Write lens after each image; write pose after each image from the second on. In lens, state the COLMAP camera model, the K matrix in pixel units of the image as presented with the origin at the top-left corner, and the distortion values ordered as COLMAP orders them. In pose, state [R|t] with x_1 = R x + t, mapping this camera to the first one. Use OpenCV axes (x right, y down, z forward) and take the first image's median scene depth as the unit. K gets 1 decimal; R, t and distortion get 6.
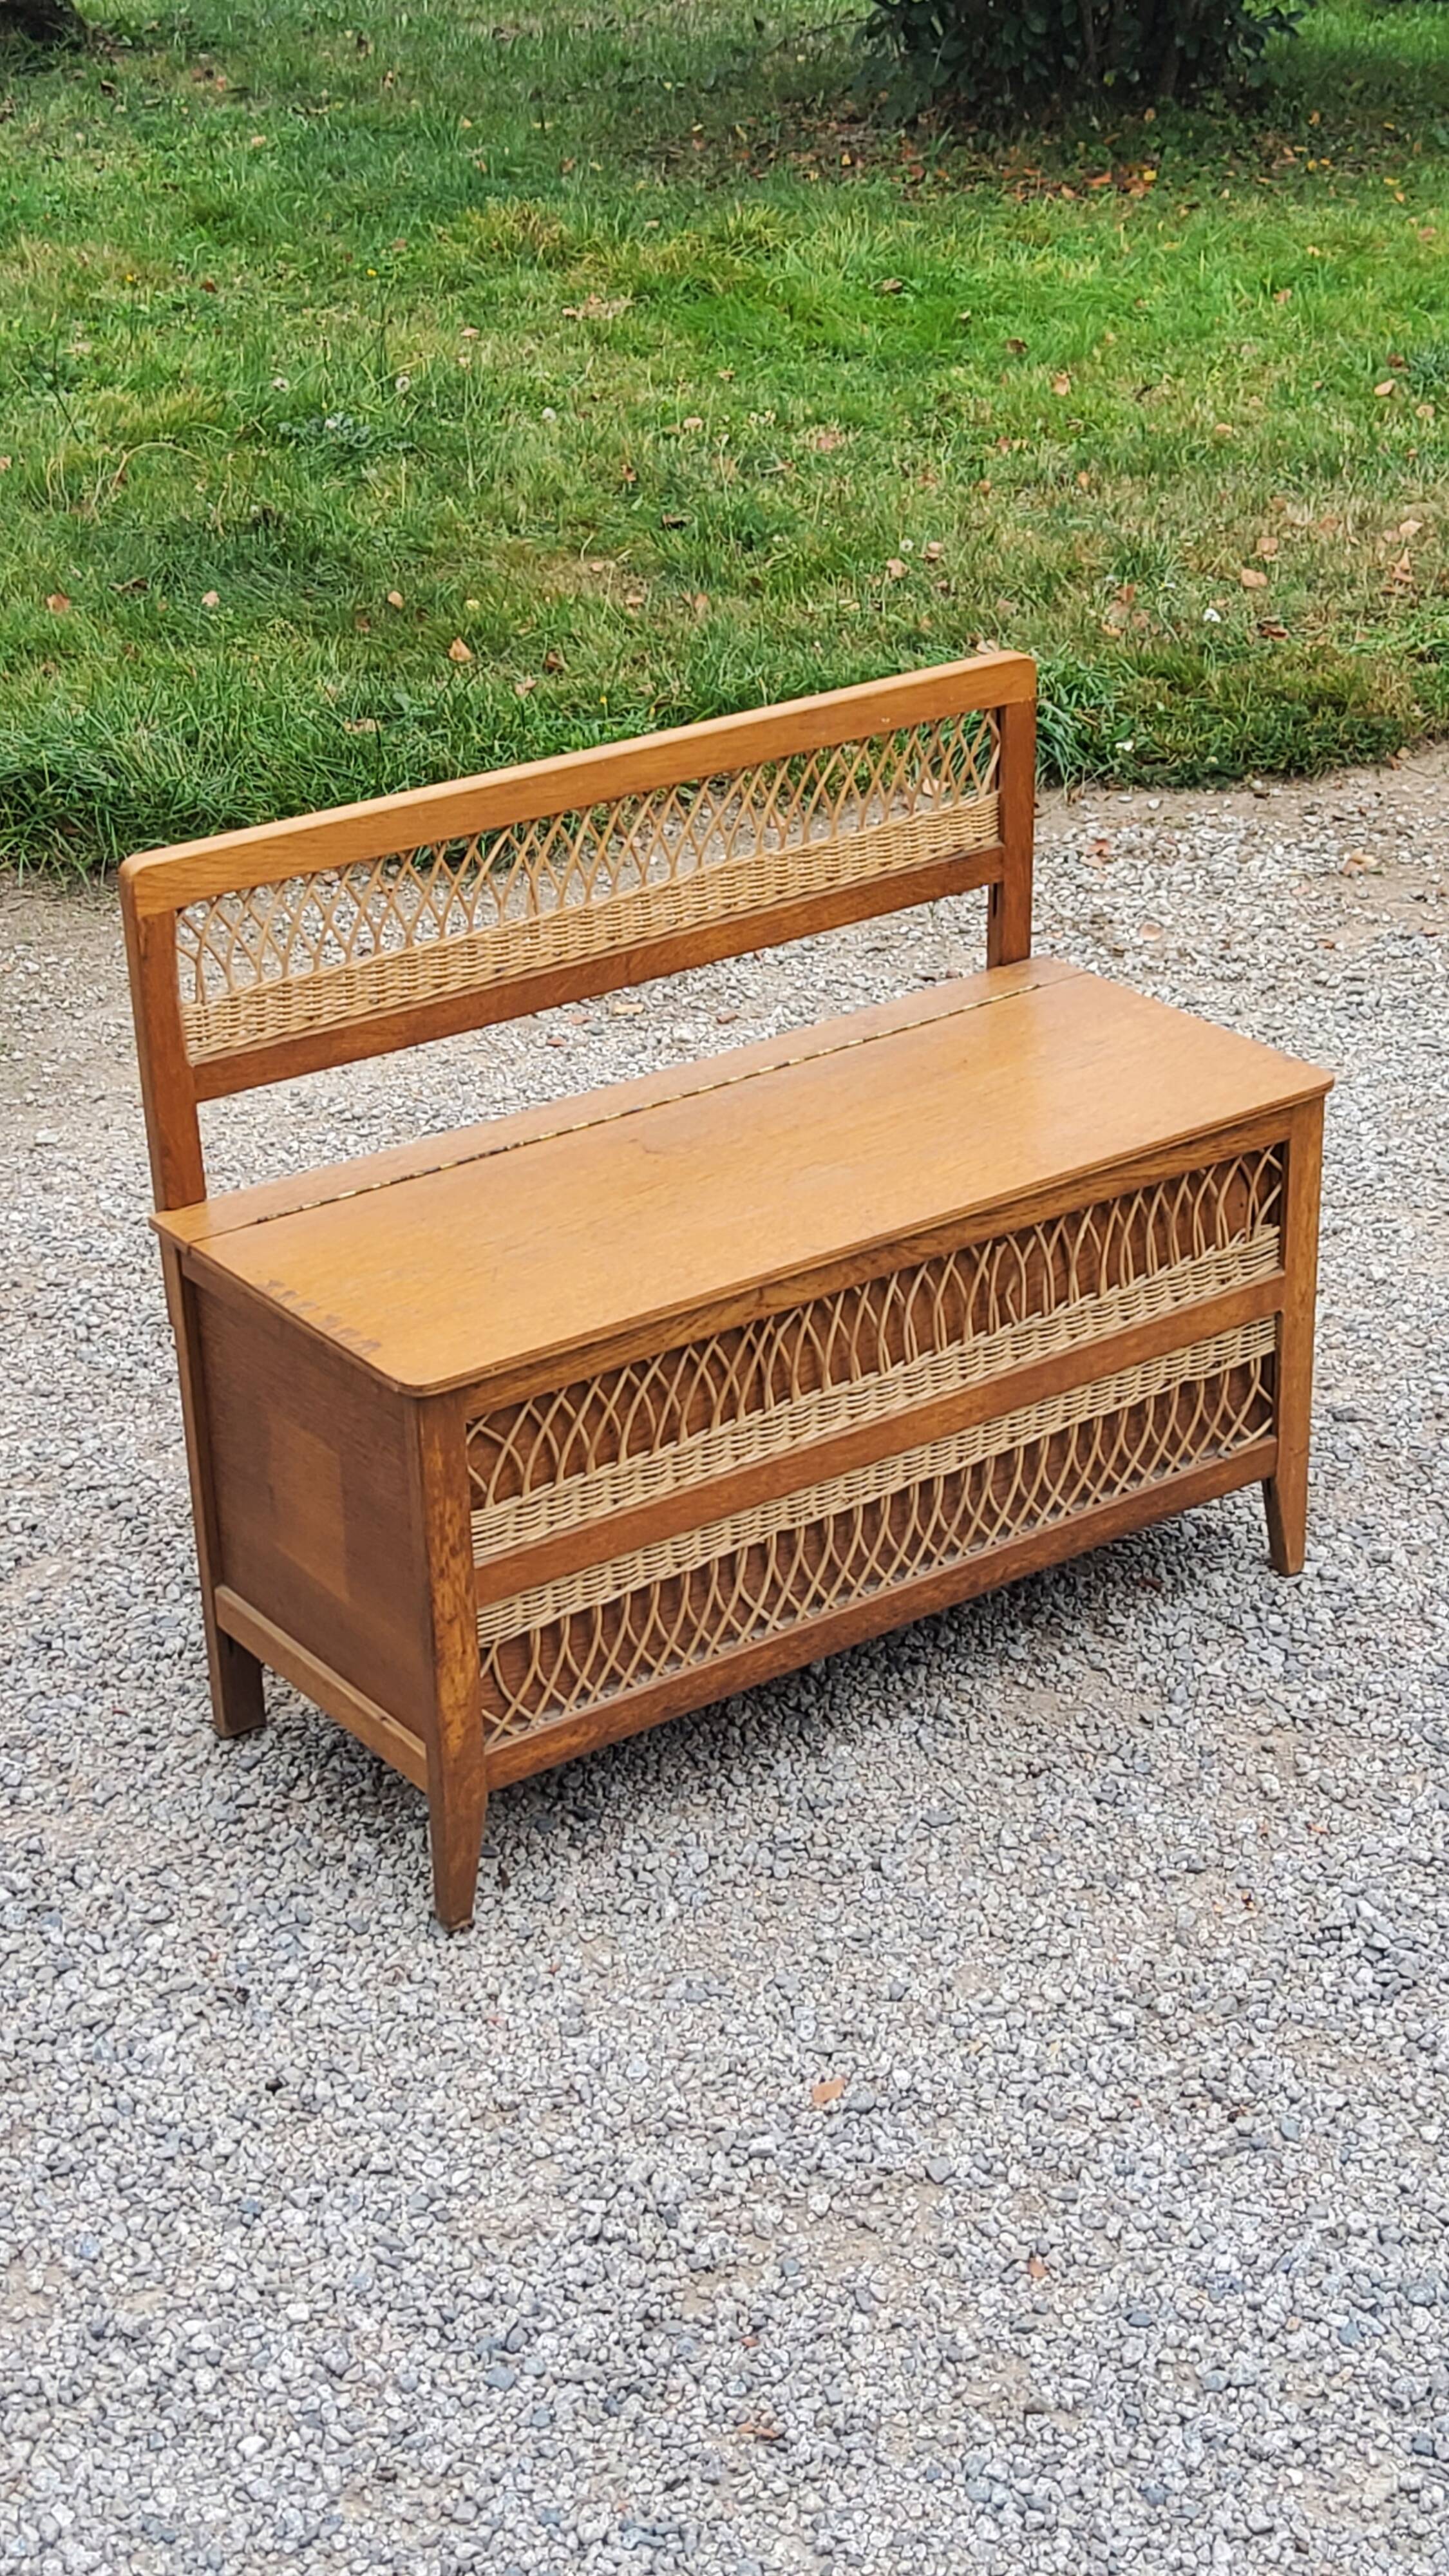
lens RADIAL K [[3866.0, 0, 727.8], [0, 3866.0, 1212.5], [0, 0, 1]] dist [0.117167, 0.000000]
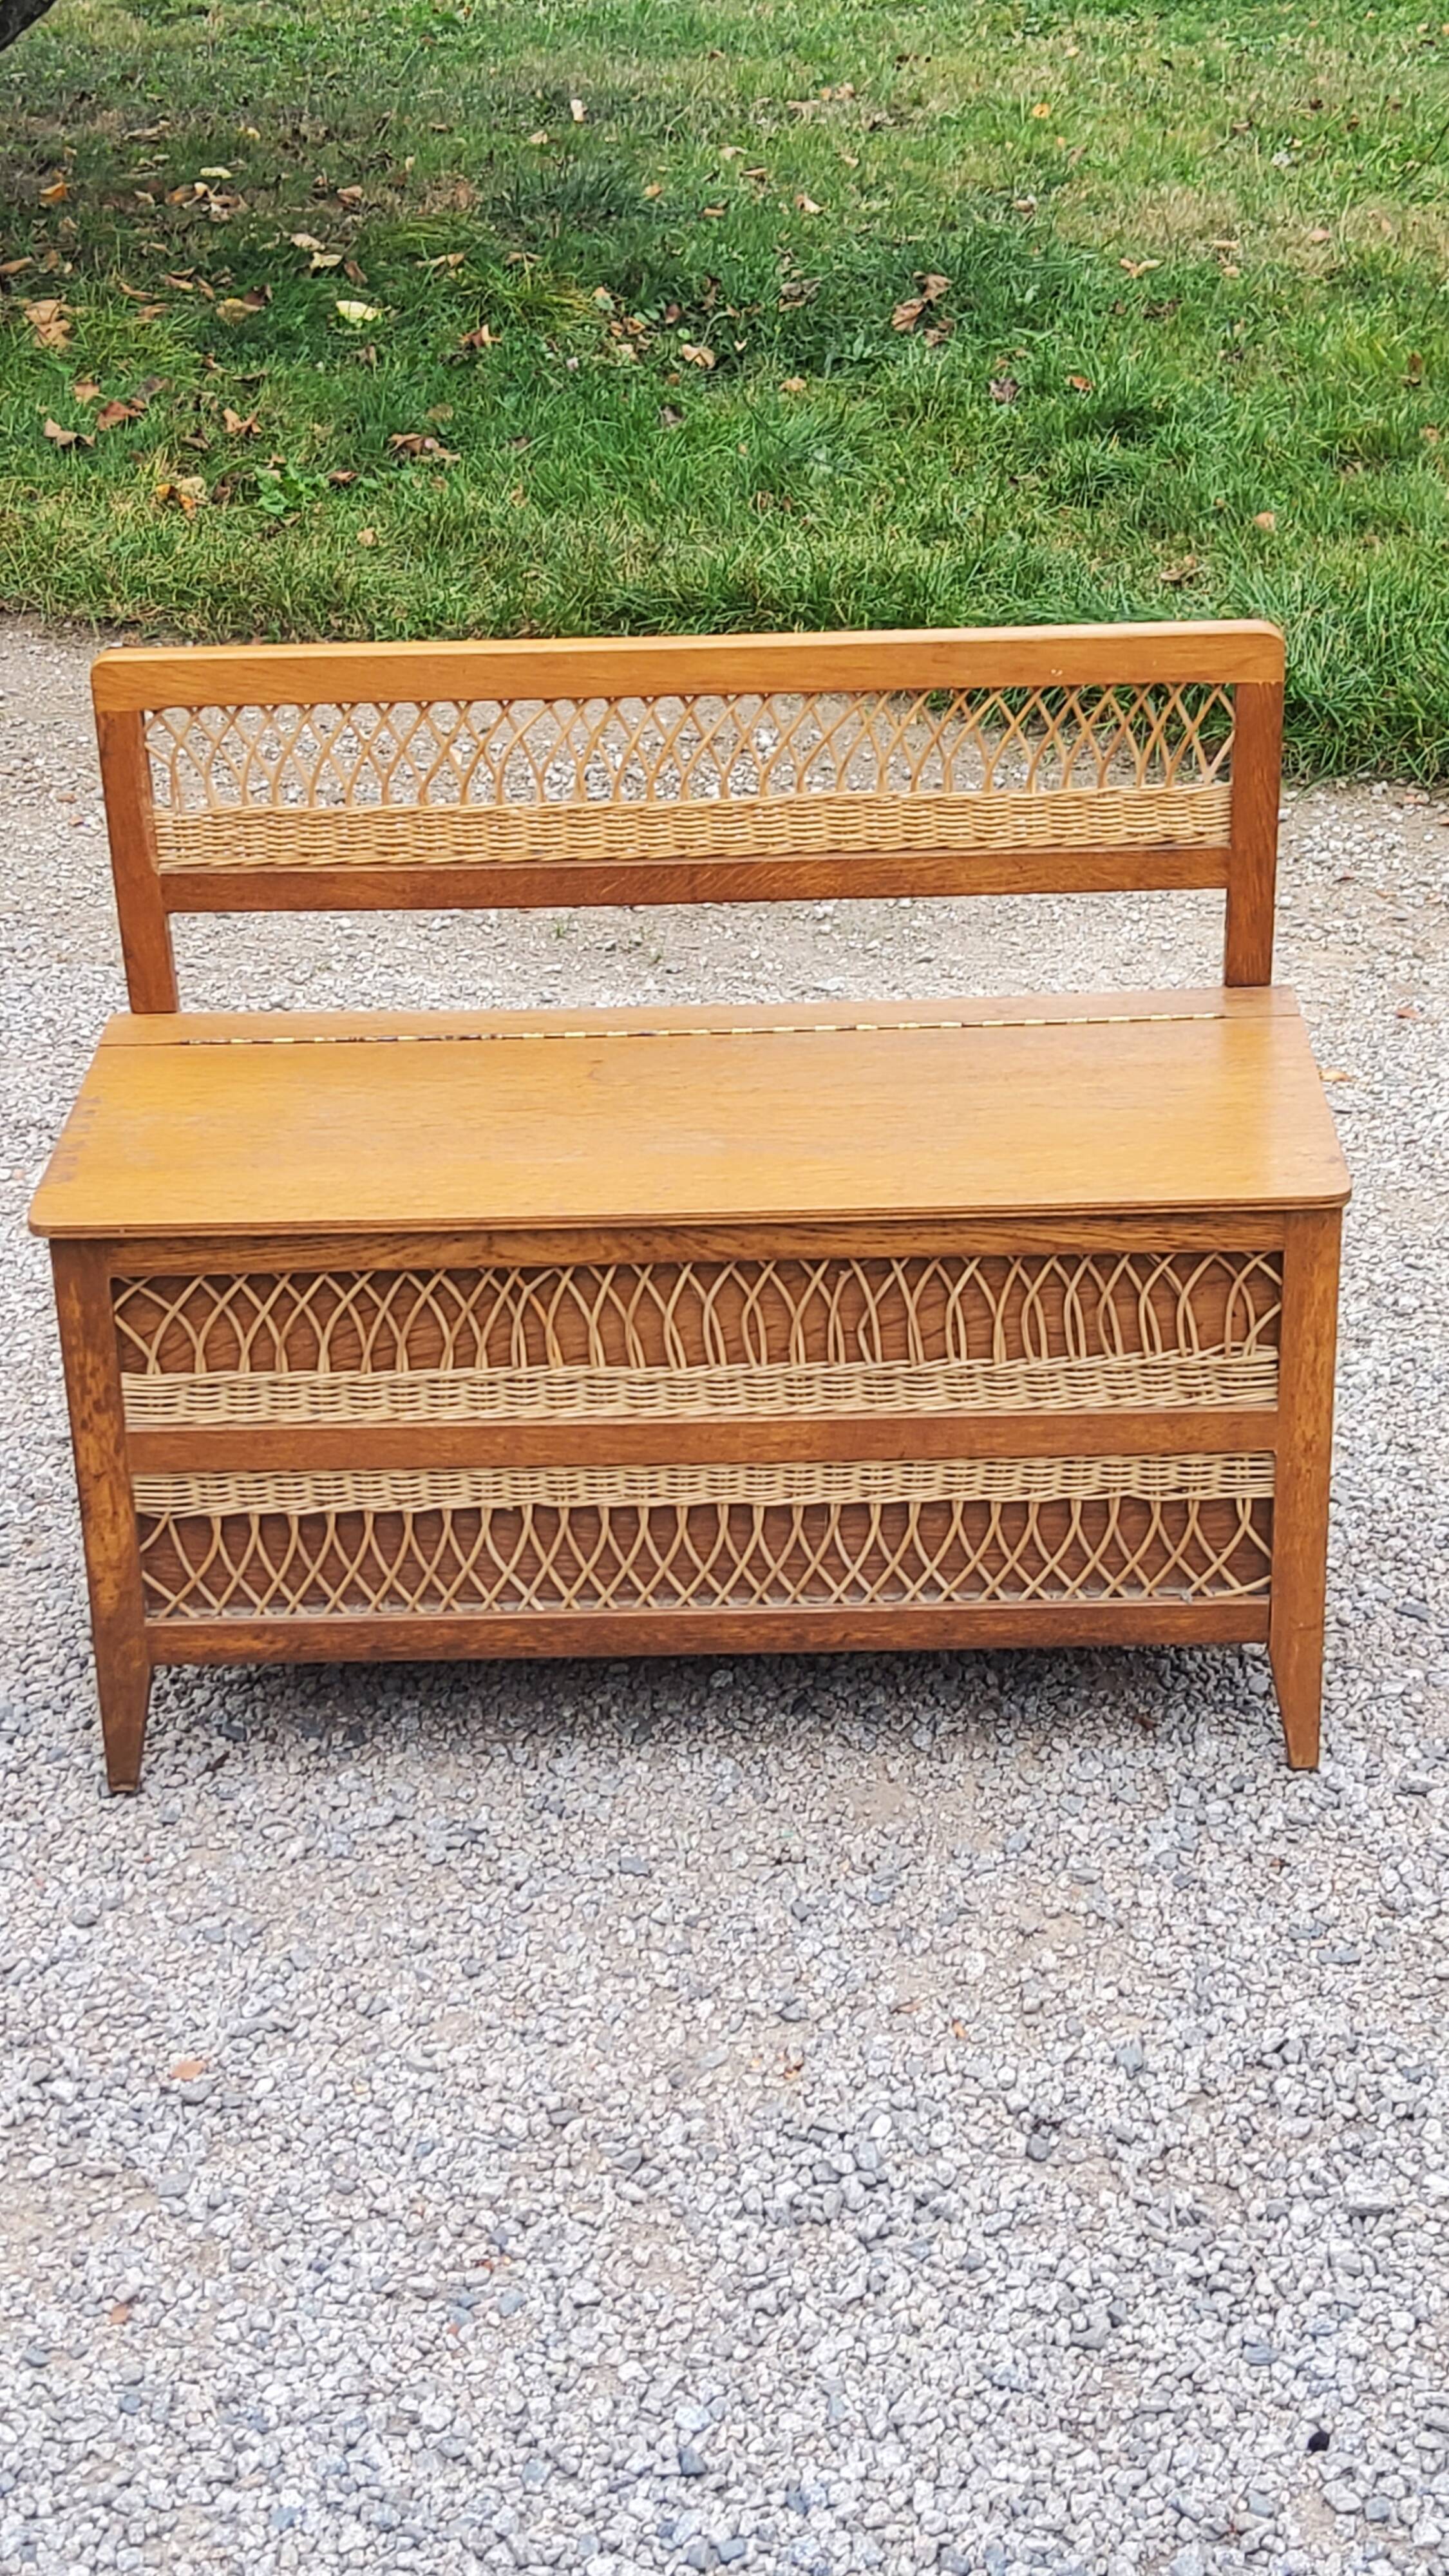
lens RADIAL K [[3866.0, 0, 760.9], [0, 3866.0, 1248.4], [0, 0, 1]] dist [0.117167, 0.000000]
pose [[0.802505, 0.260813, -0.536621, 0.513940], [-0.237253, 0.964727, 0.114078, -0.089646], [0.547446, 0.035767, 0.836076, 0.256014]]
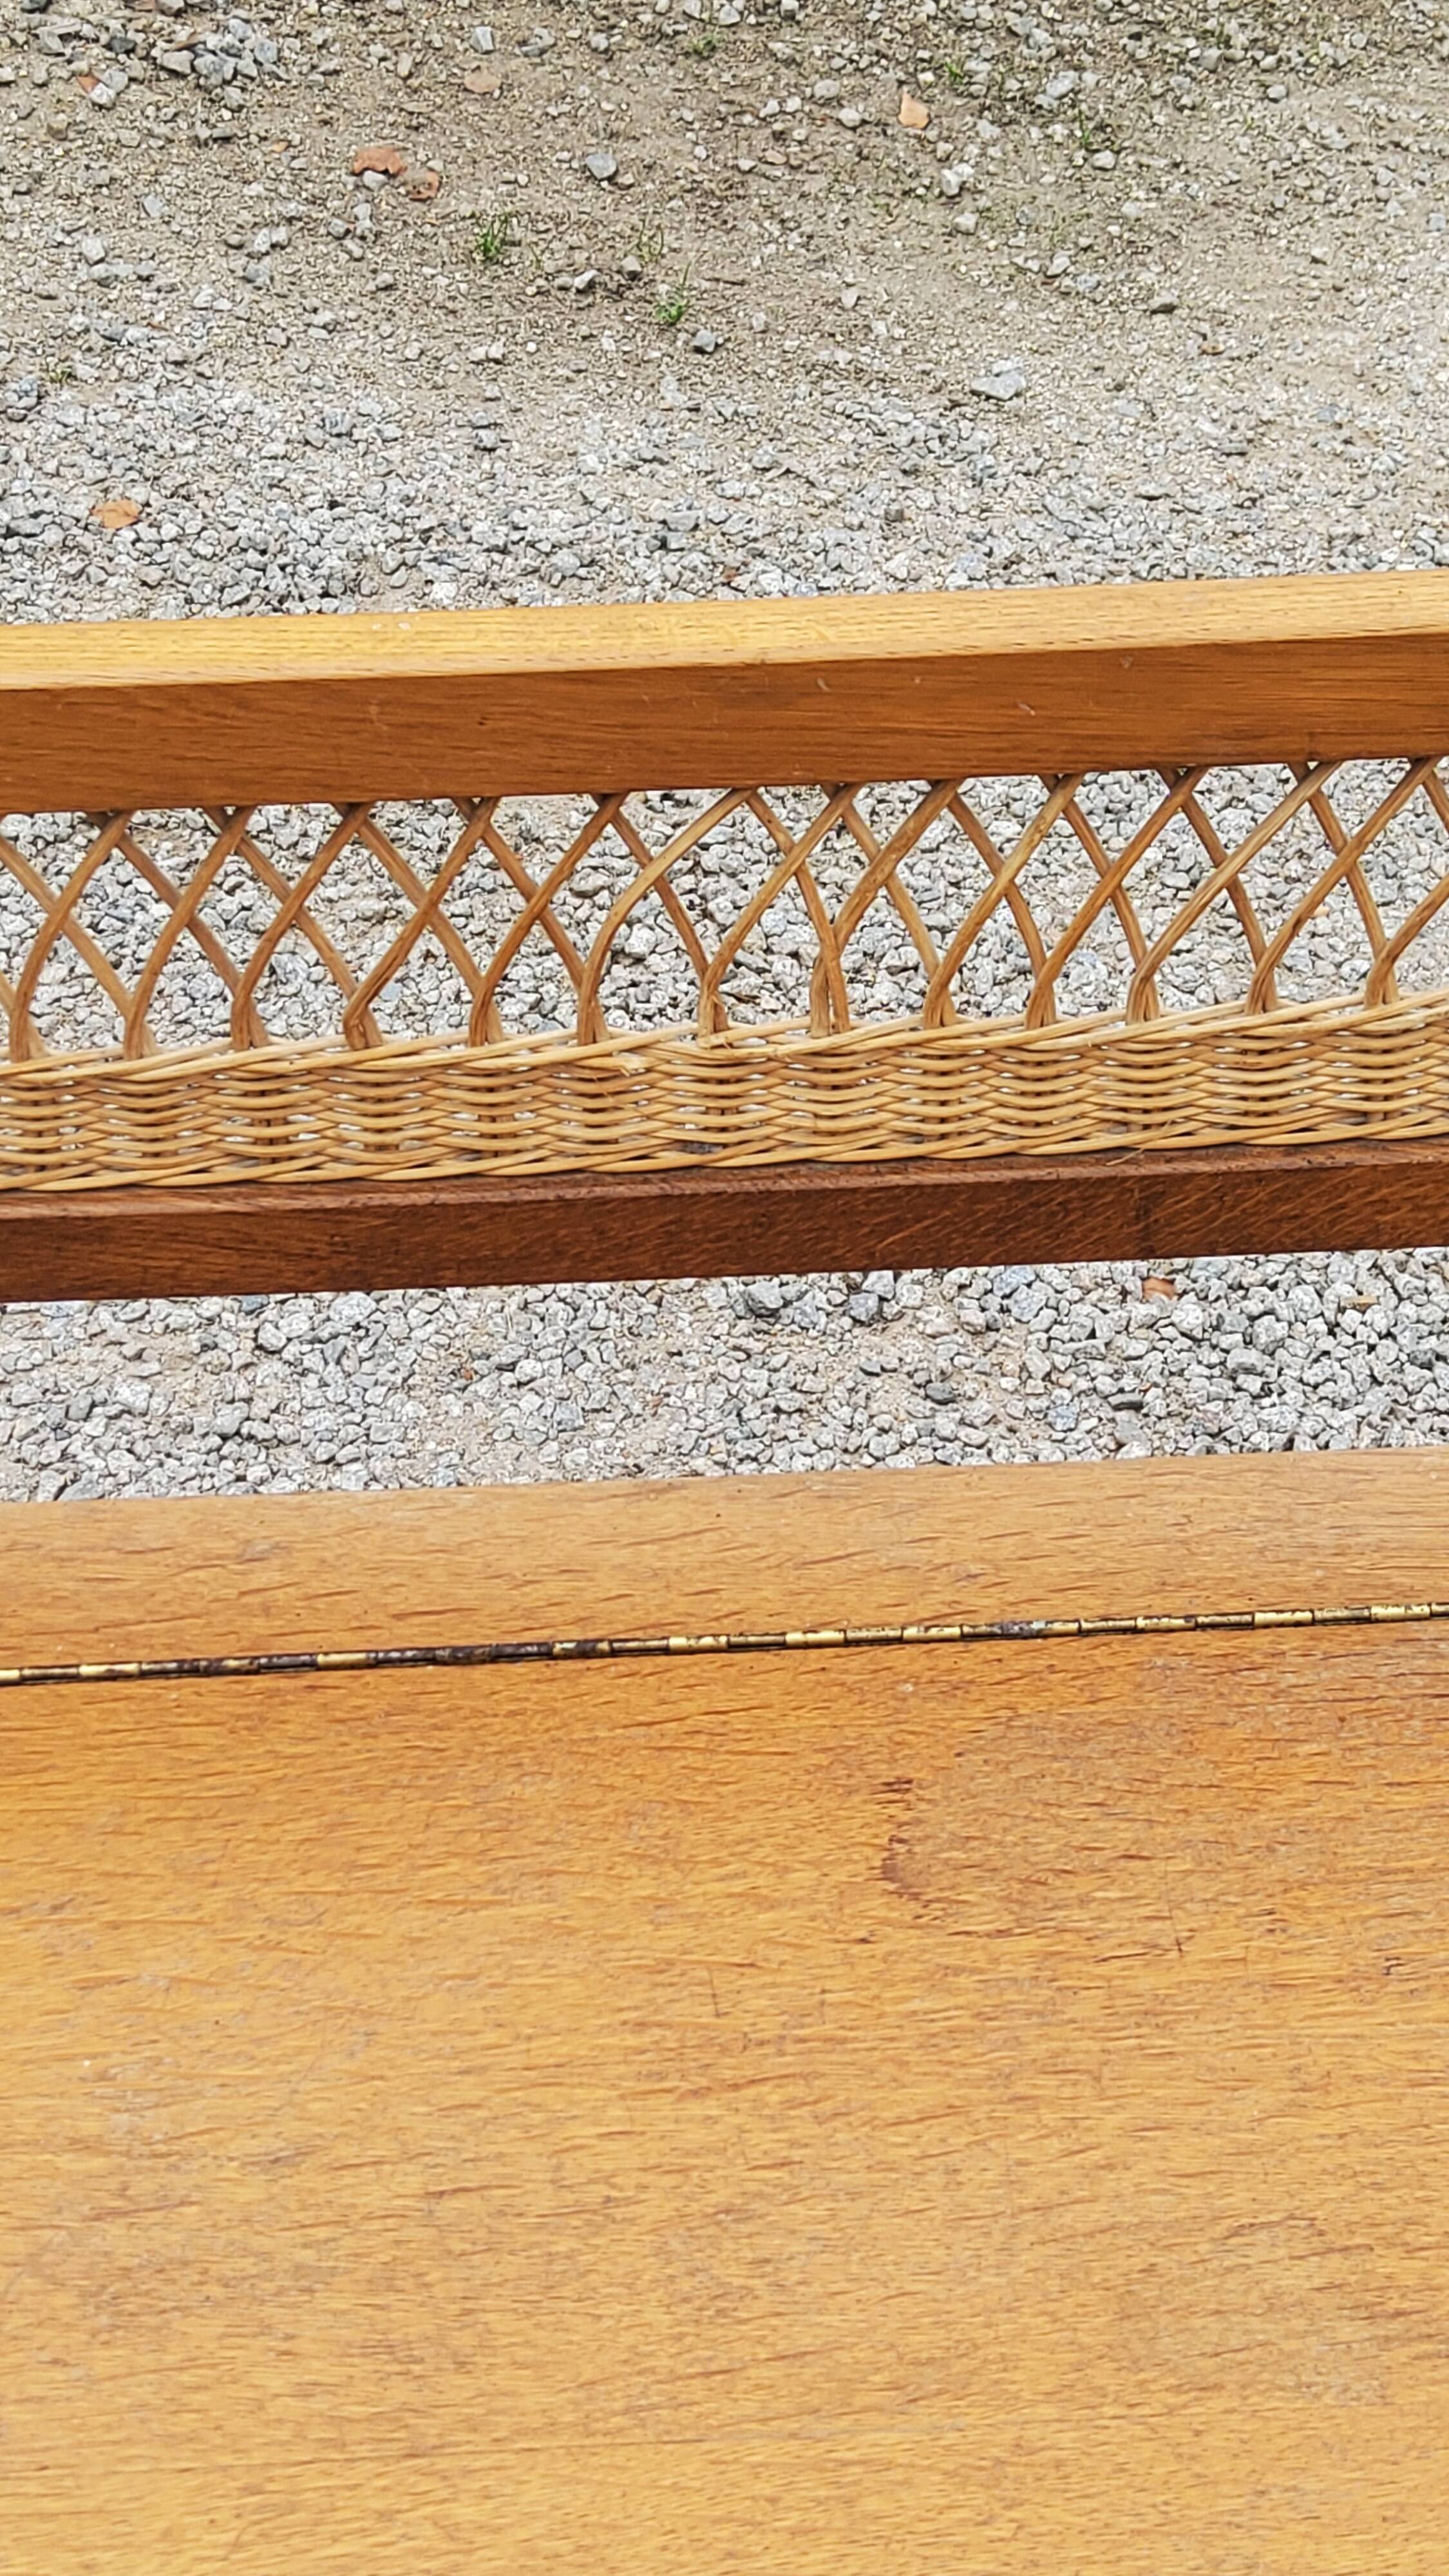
lens RADIAL K [[3866.0, 0, 748.6], [0, 3866.0, 1274.6], [0, 0, 1]] dist [0.117167, 0.000000]
pose [[0.832592, 0.402959, -0.380018, 0.070747], [-0.229615, 0.875467, 0.425247, -0.190718], [0.504050, -0.266799, 0.821433, 0.743956]]
